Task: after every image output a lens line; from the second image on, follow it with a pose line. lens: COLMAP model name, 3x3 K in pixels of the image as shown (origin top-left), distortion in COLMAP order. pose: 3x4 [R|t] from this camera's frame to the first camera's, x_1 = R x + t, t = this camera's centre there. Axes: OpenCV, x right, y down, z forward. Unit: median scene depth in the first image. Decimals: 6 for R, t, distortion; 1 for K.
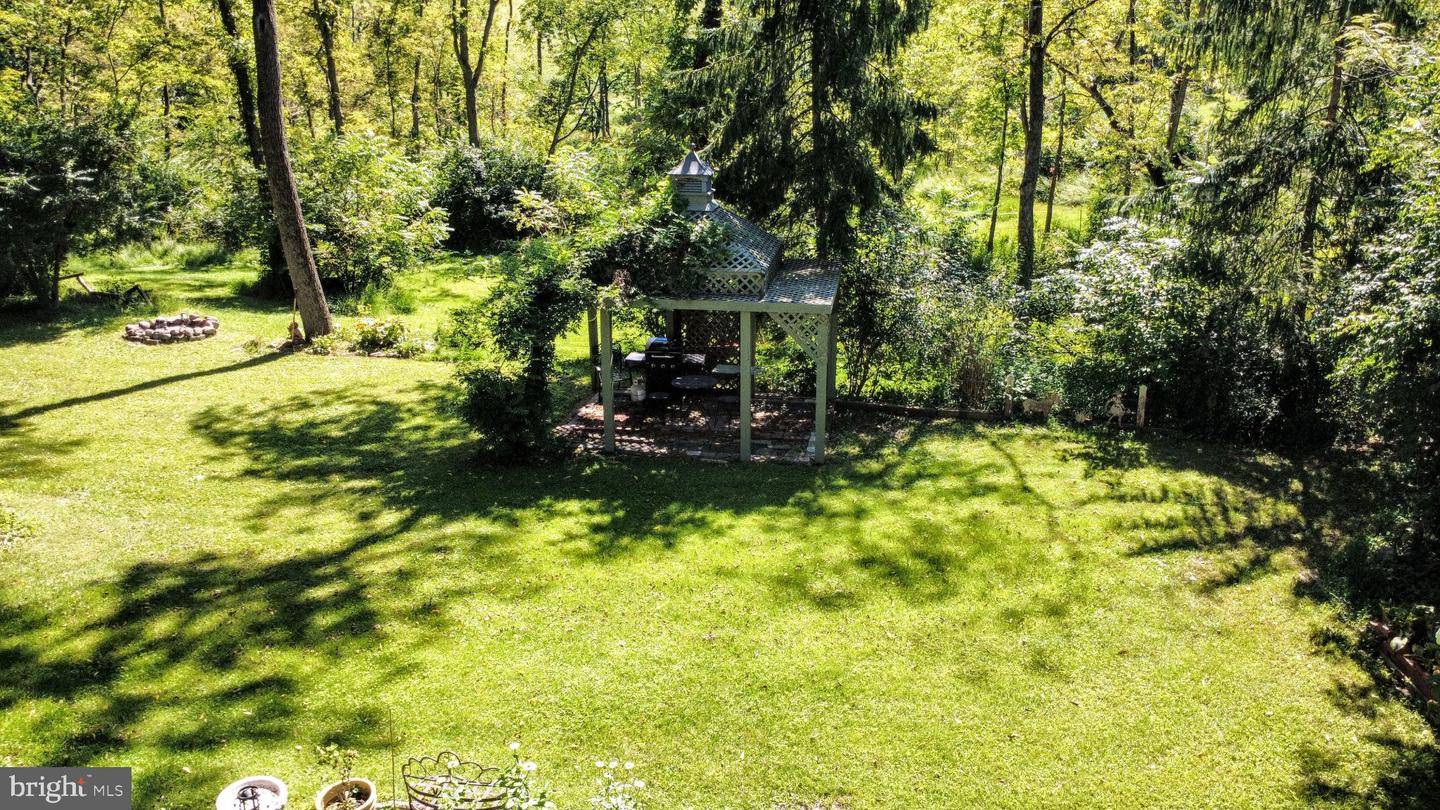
lens RADIAL K [[1025.6, 0, 713.0], [0, 1025.6, 403.0], [0, 0, 1]] dist [-0.001089, 0.003538]
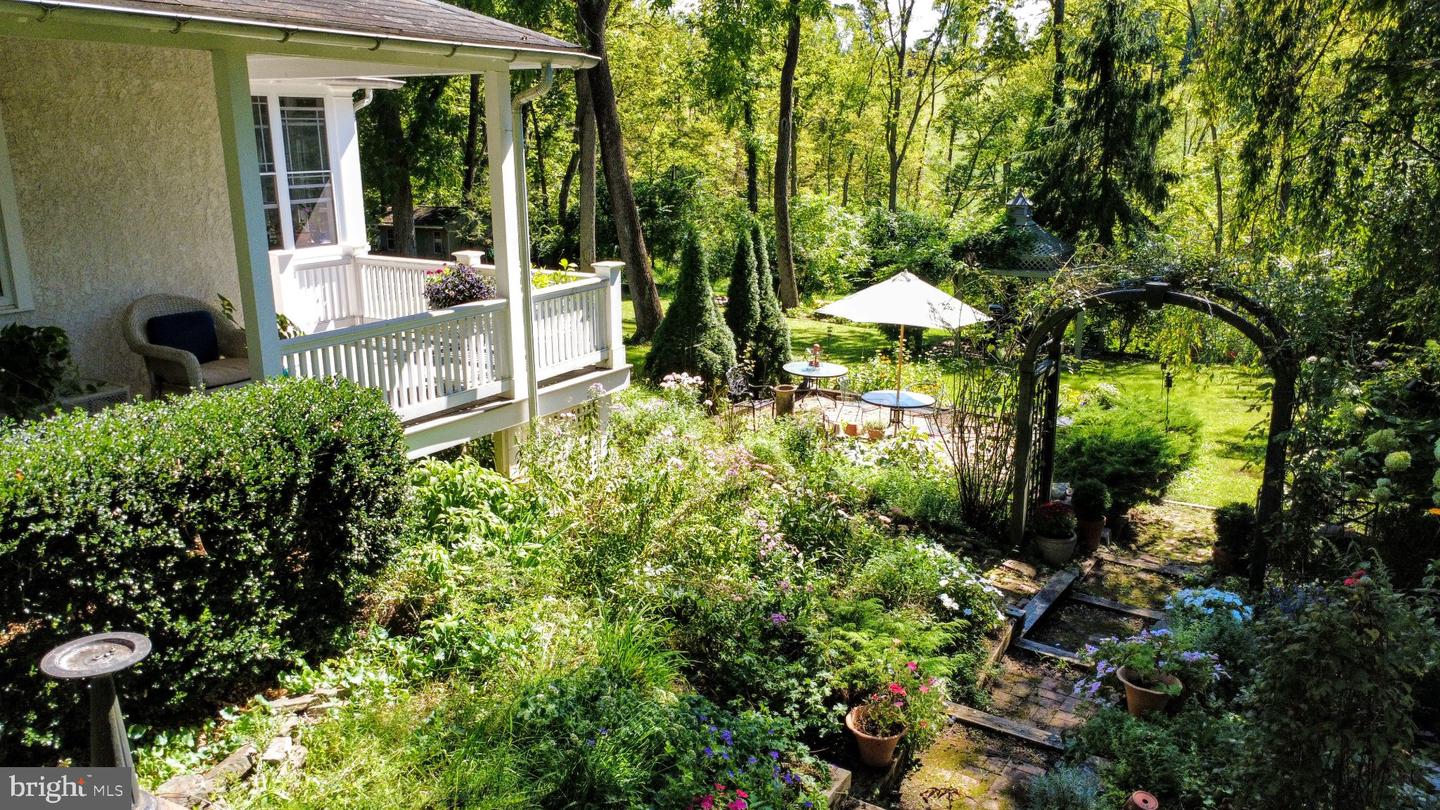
lens RADIAL K [[1025.6, 0, 723.2], [0, 1025.6, 402.9], [0, 0, 1]] dist [-0.001089, 0.003538]
pose [[0.929255, 0.099447, -0.355802, 0.061705], [-0.129915, 0.989539, -0.062725, 0.107080], [0.345842, 0.104512, 0.932454, -0.290925]]
